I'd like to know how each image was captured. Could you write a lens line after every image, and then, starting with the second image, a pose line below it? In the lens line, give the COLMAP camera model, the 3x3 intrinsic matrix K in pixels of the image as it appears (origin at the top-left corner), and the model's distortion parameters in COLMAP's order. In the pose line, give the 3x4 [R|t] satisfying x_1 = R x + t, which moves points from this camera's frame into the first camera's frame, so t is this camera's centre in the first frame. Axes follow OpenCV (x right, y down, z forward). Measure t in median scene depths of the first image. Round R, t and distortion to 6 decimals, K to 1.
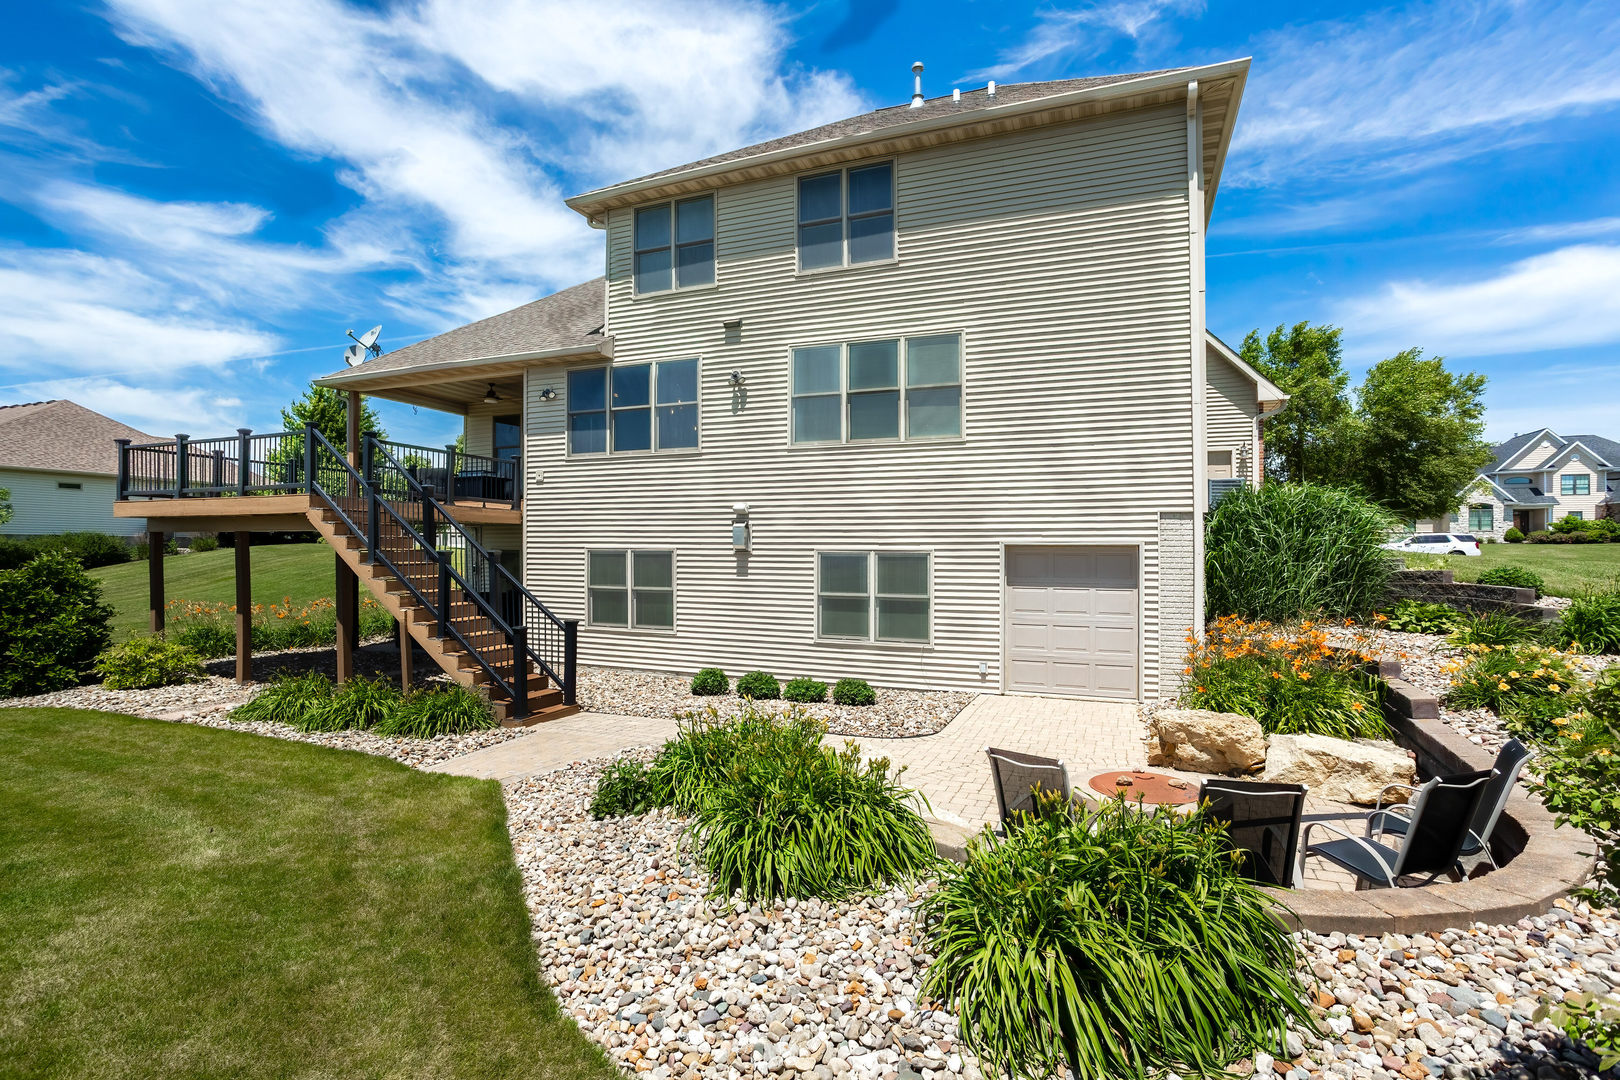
lens RADIAL K [[763.5, 0, 817.7], [0, 763.5, 548.9], [0, 0, 1]] dist [-0.039800, 0.022312]
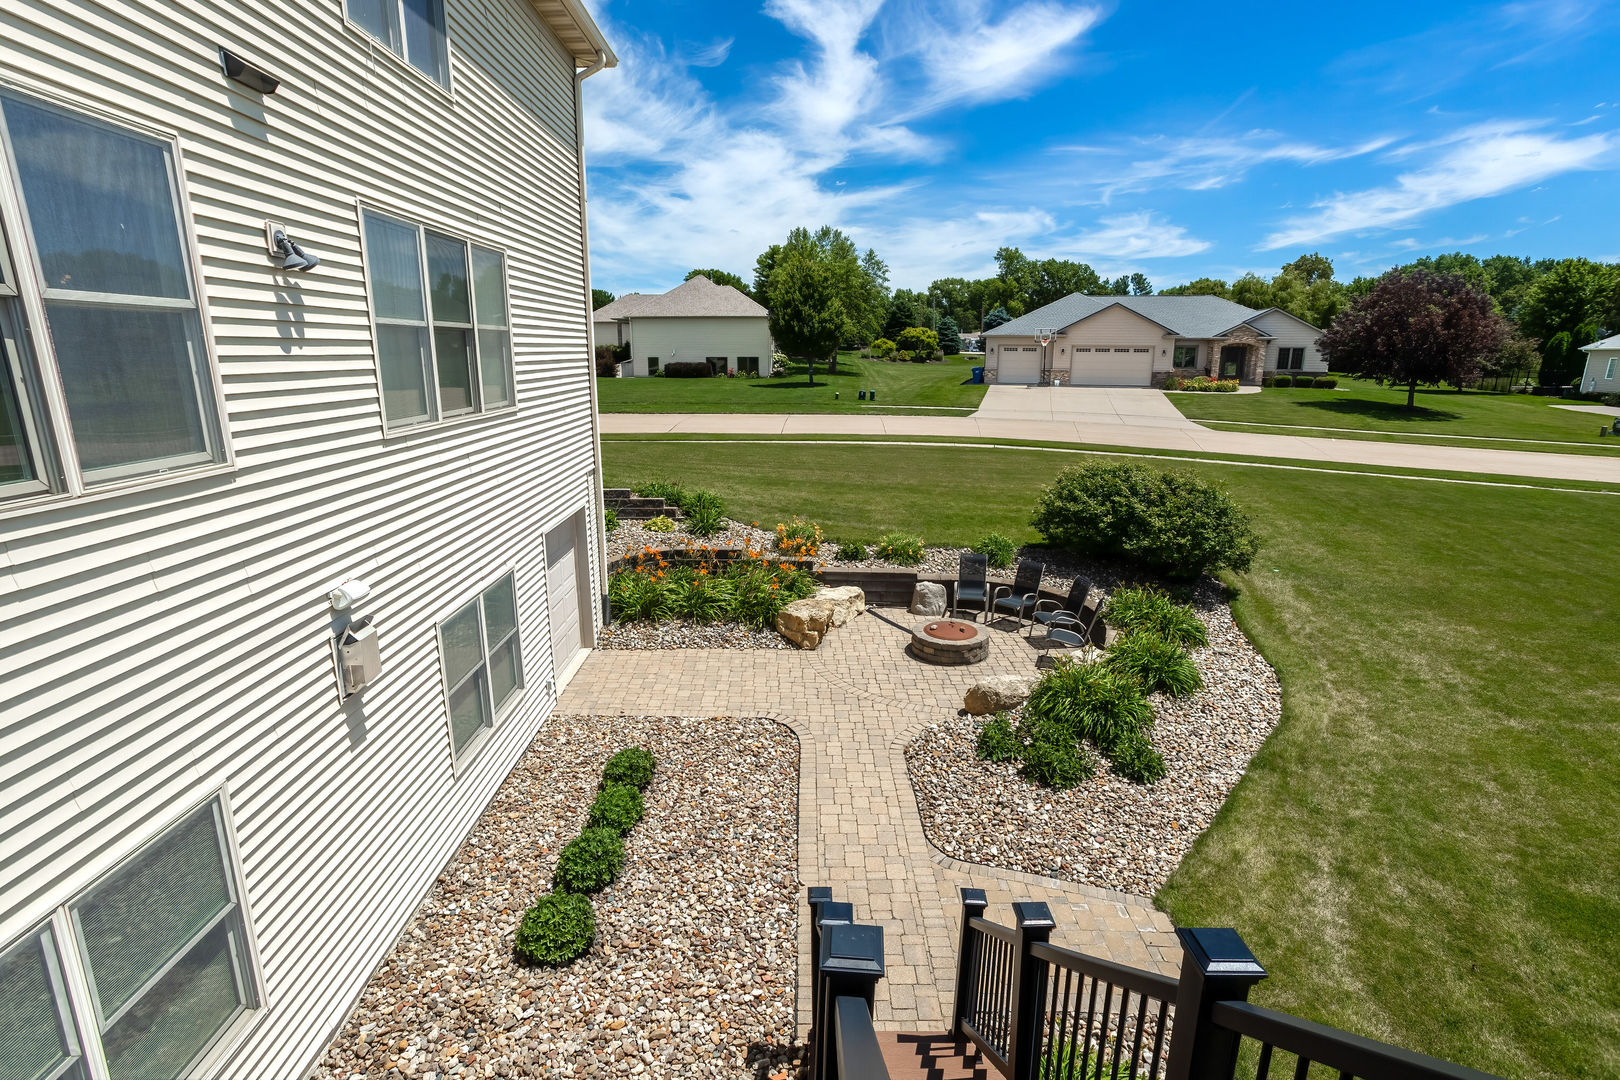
lens RADIAL K [[776.4, 0, 800.3], [0, 776.4, 538.8], [0, 0, 1]] dist [-0.037418, 0.020124]
pose [[-0.361652, -0.222762, 0.905309, -0.546657], [-0.009409, 0.971858, 0.235379, -0.180005], [-0.932265, 0.076607, -0.353571, 0.913373]]
